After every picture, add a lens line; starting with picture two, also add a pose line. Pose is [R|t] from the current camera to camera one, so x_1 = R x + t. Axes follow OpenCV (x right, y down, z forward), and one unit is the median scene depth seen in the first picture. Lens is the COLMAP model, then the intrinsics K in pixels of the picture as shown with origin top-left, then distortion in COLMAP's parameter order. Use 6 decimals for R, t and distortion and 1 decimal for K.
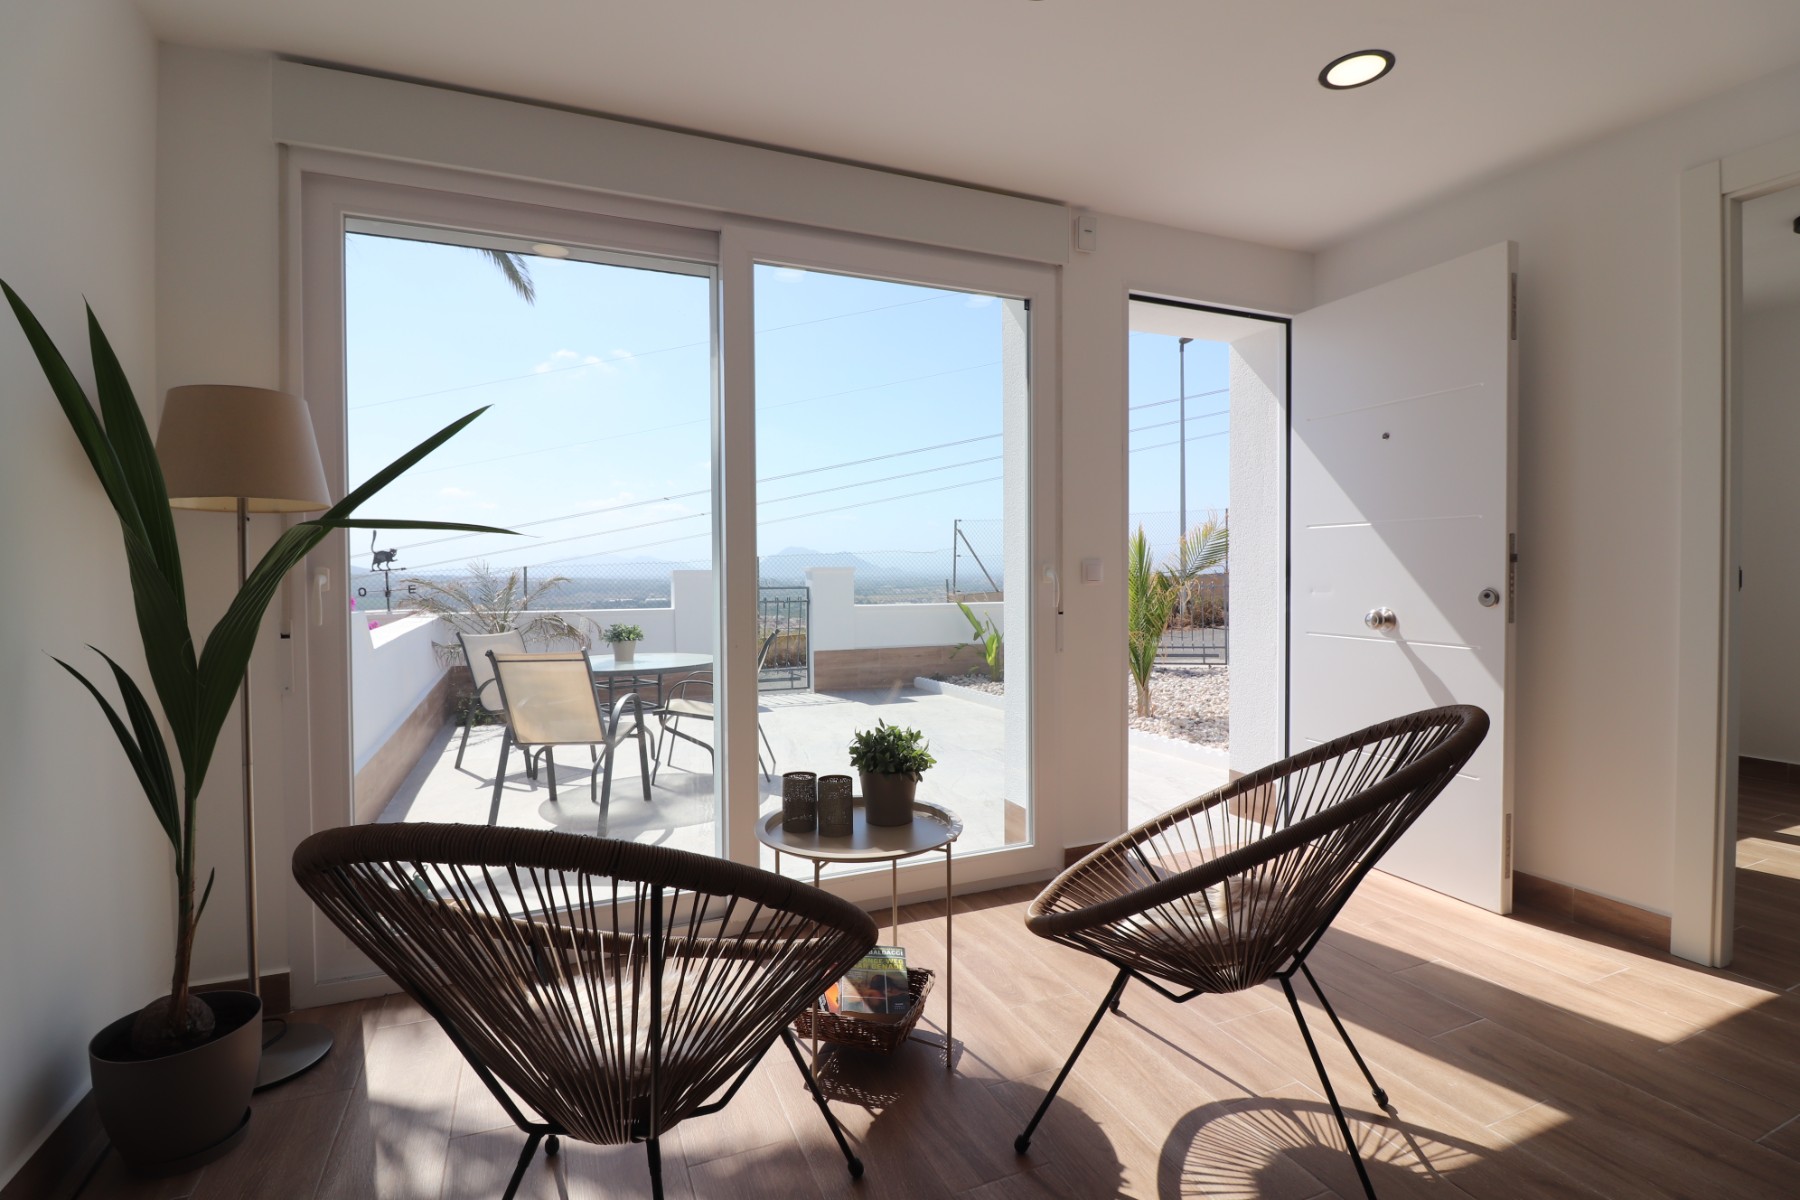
lens RADIAL K [[840.0, 0, 901.2], [0, 840.0, 589.8], [0, 0, 1]] dist [-0.003815, -0.009900]
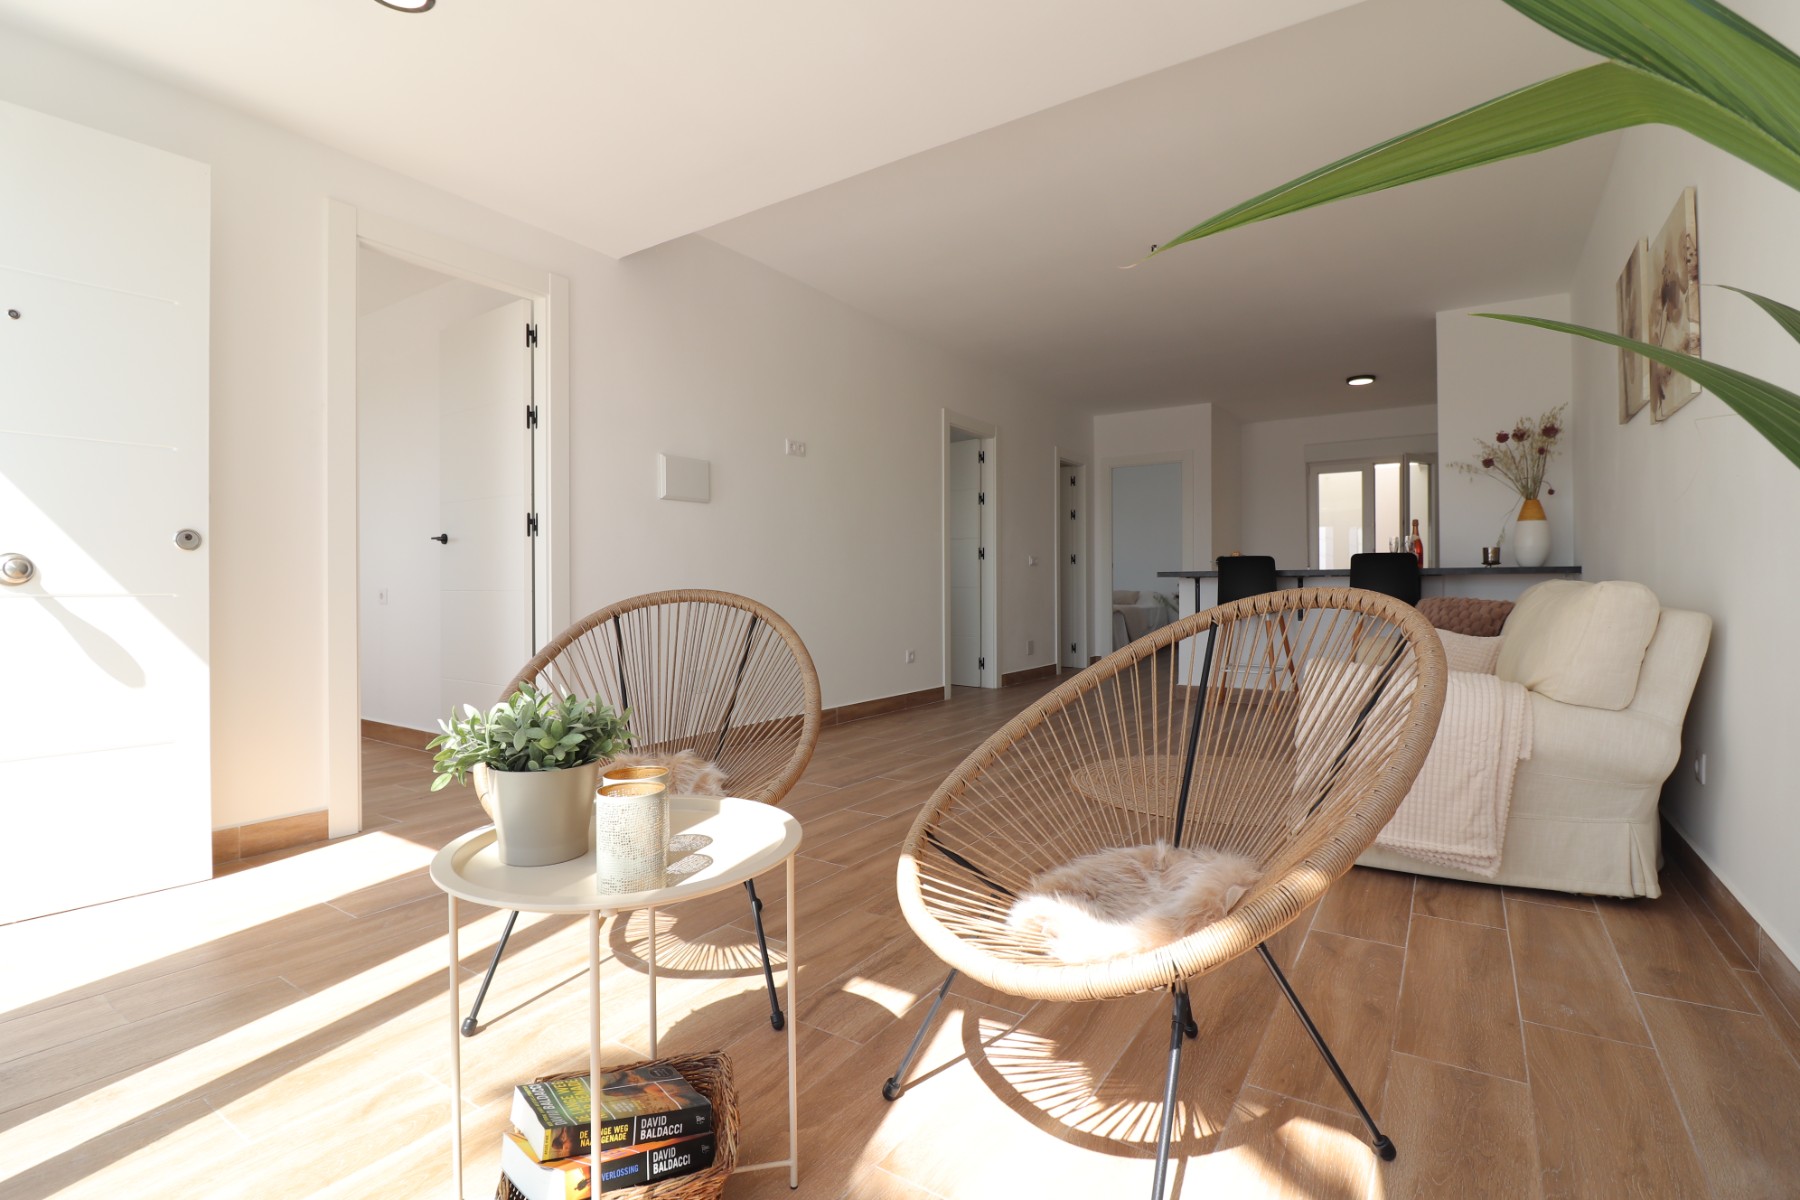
lens RADIAL K [[840.0, 0, 903.8], [0, 840.0, 593.4], [0, 0, 1]] dist [-0.003815, -0.009900]
pose [[-0.554371, 0.002241, 0.832266, -0.498162], [0.028775, 0.999450, 0.016476, 0.076774], [-0.831772, 0.033082, -0.554131, 0.874152]]
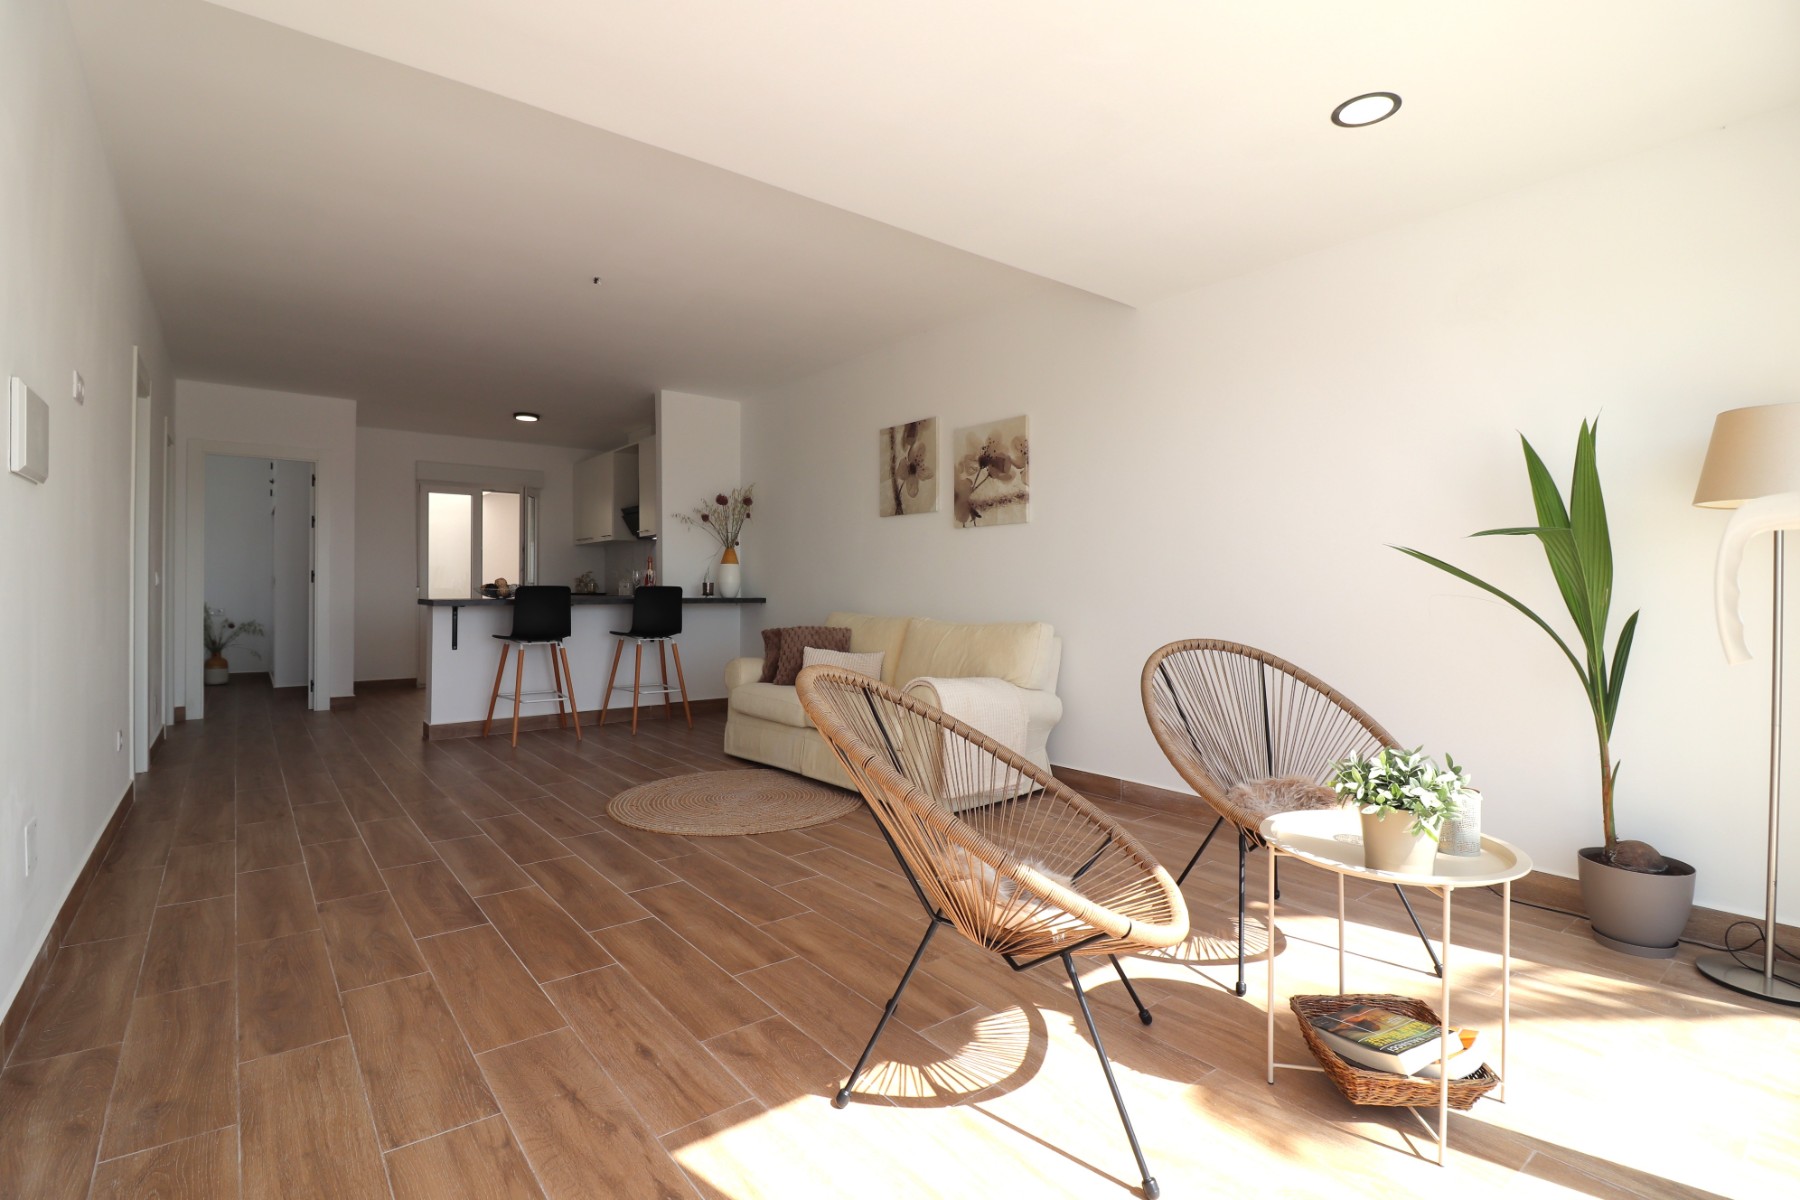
lens RADIAL K [[840.0, 0, 903.4], [0, 840.0, 580.5], [0, 0, 1]] dist [-0.003815, -0.009900]
pose [[-0.961188, 0.001066, -0.275894, 0.517793], [-0.002637, 0.999911, 0.013052, -0.002038], [0.275883, 0.013273, -0.961100, 1.286271]]
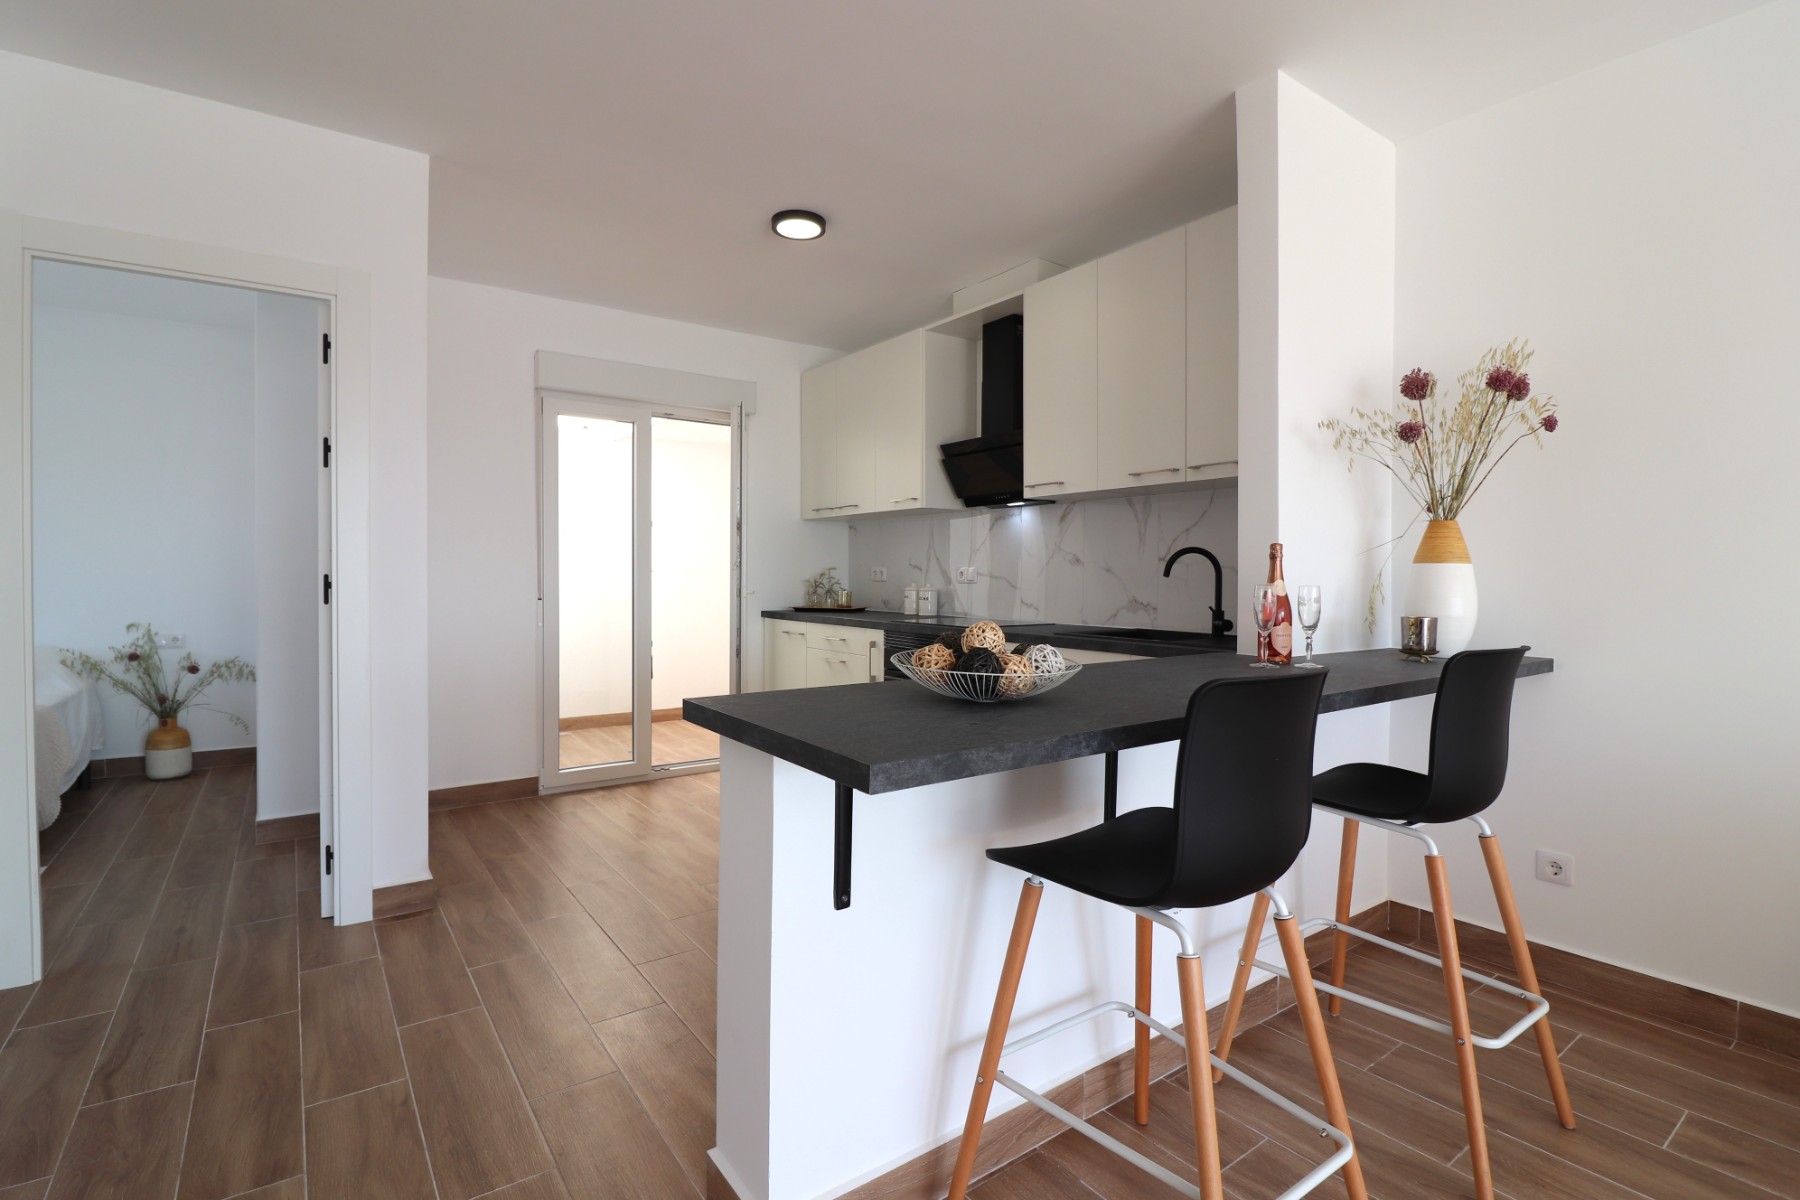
lens RADIAL K [[840.0, 0, 880.5], [0, 840.0, 585.0], [0, 0, 1]] dist [-0.003815, -0.009900]
pose [[-0.973796, 0.004087, -0.227387, 1.164060], [-0.003792, 0.999408, 0.034200, -0.023242], [0.227392, 0.034166, -0.973204, -0.645512]]
